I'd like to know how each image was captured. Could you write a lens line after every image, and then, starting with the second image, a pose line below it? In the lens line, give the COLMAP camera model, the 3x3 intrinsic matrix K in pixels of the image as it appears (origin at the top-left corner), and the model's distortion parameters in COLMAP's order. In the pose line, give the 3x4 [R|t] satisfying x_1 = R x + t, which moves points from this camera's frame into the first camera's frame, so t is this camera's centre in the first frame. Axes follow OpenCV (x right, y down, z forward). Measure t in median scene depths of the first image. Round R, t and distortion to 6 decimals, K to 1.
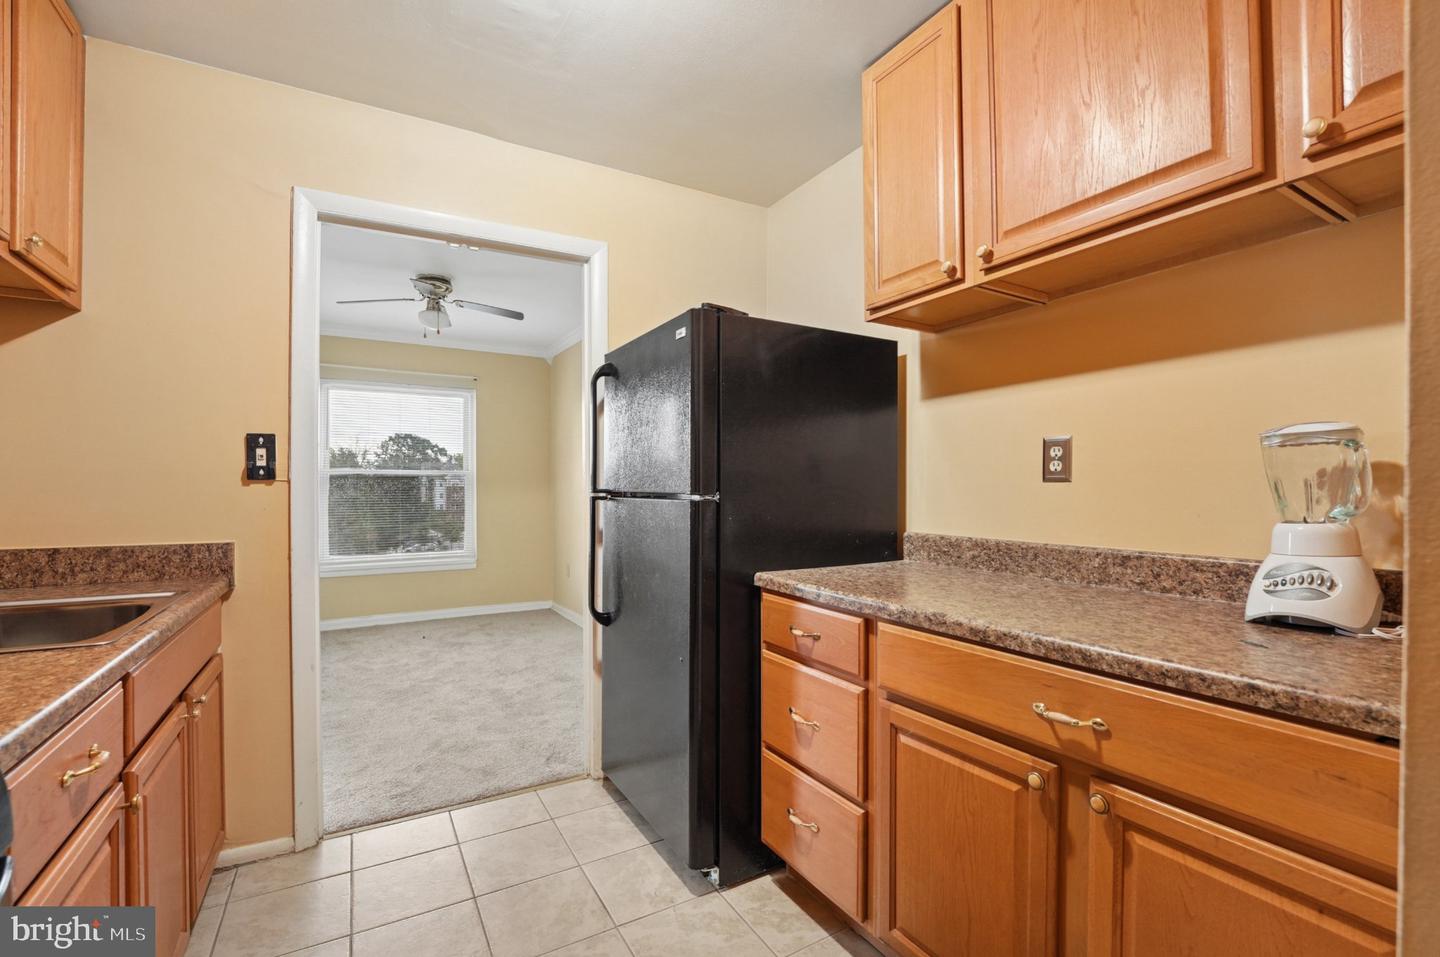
lens RADIAL K [[625.1, 0, 719.1], [0, 625.1, 491.4], [0, 0, 1]] dist [-0.026058, 0.001936]
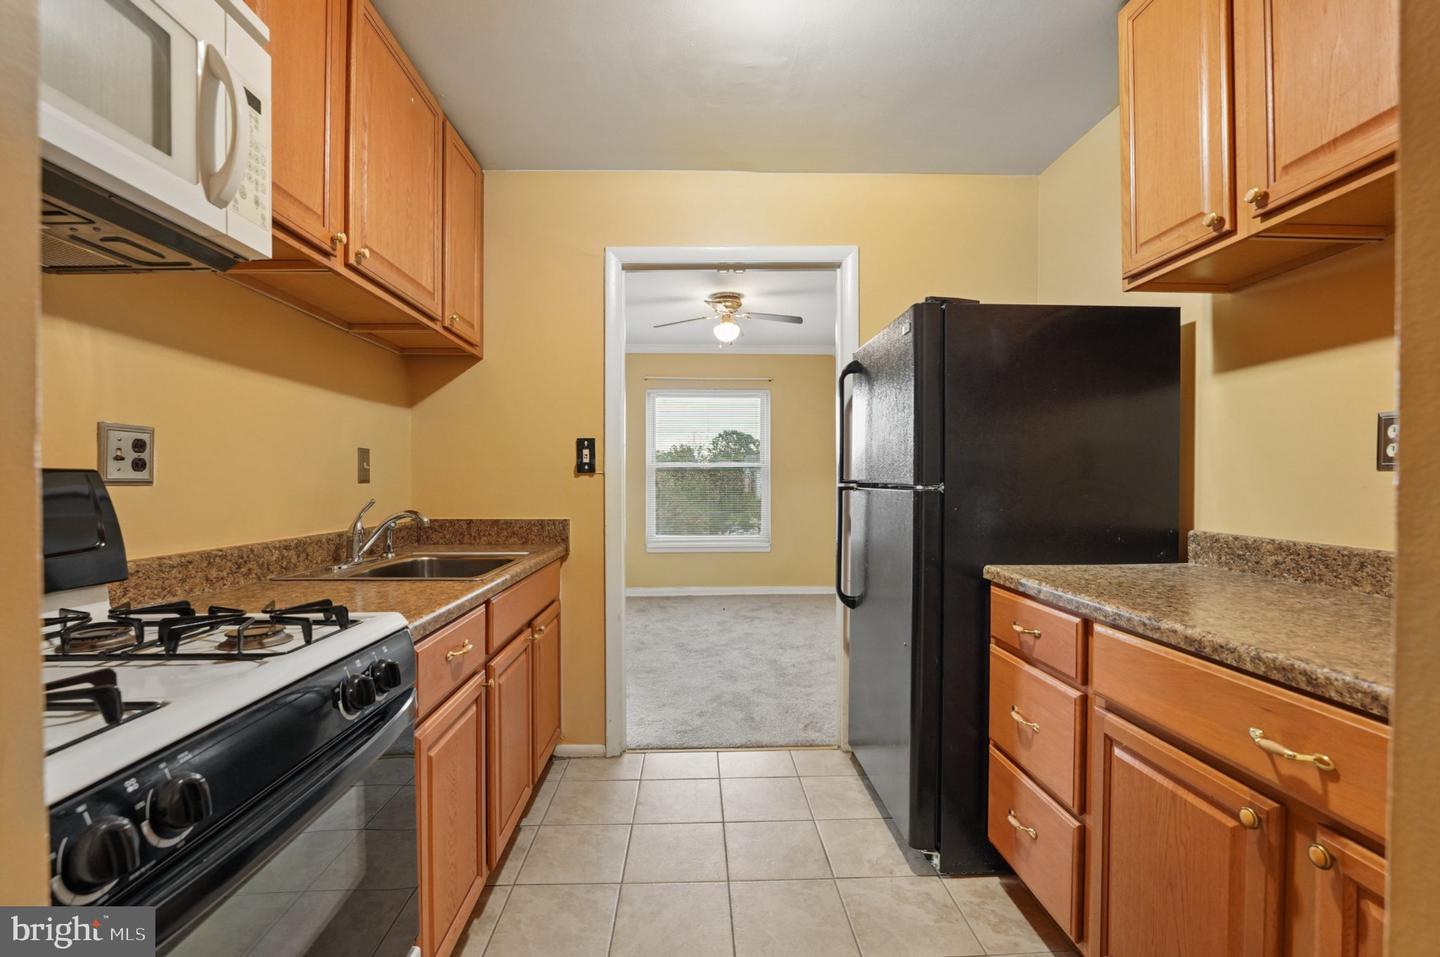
lens RADIAL K [[625.1, 0, 715.9], [0, 625.1, 487.5], [0, 0, 1]] dist [-0.026058, 0.001936]
pose [[0.880170, 0.005751, -0.474624, 0.149757], [-0.001984, 0.999962, 0.008437, 0.000845], [0.474654, -0.006485, 0.880148, -0.057520]]
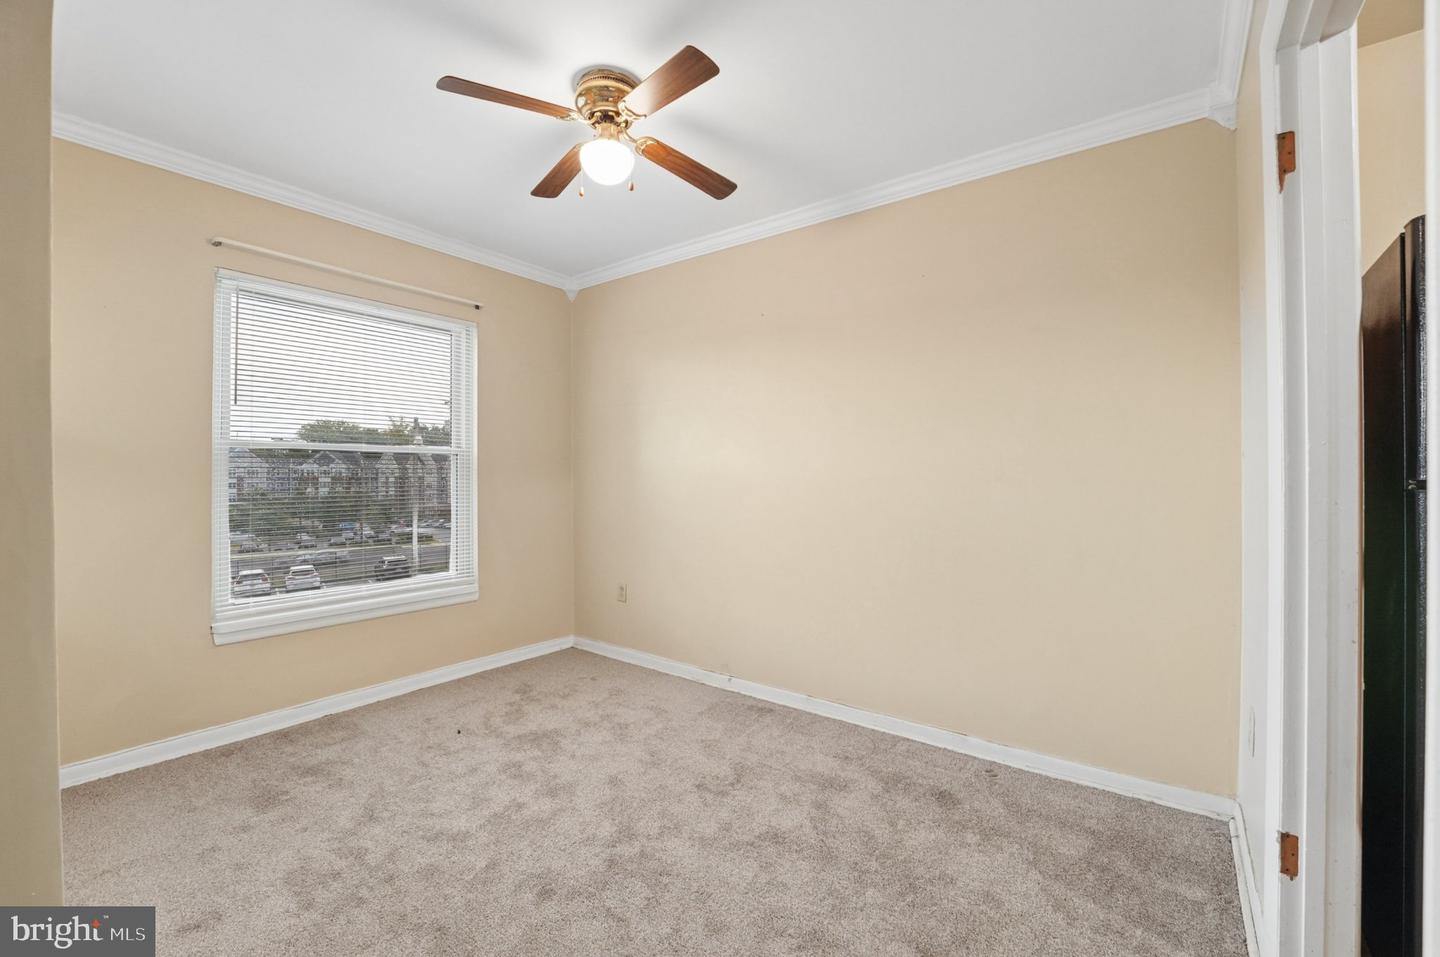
lens RADIAL K [[602.1, 0, 715.3], [0, 602.1, 465.6], [0, 0, 1]] dist [-0.025319, -0.000702]
pose [[0.931017, 0.000495, 0.364975, -1.164166], [0.007345, 0.999771, -0.020095, -0.003849], [-0.364902, 0.021389, 0.930800, 0.990393]]
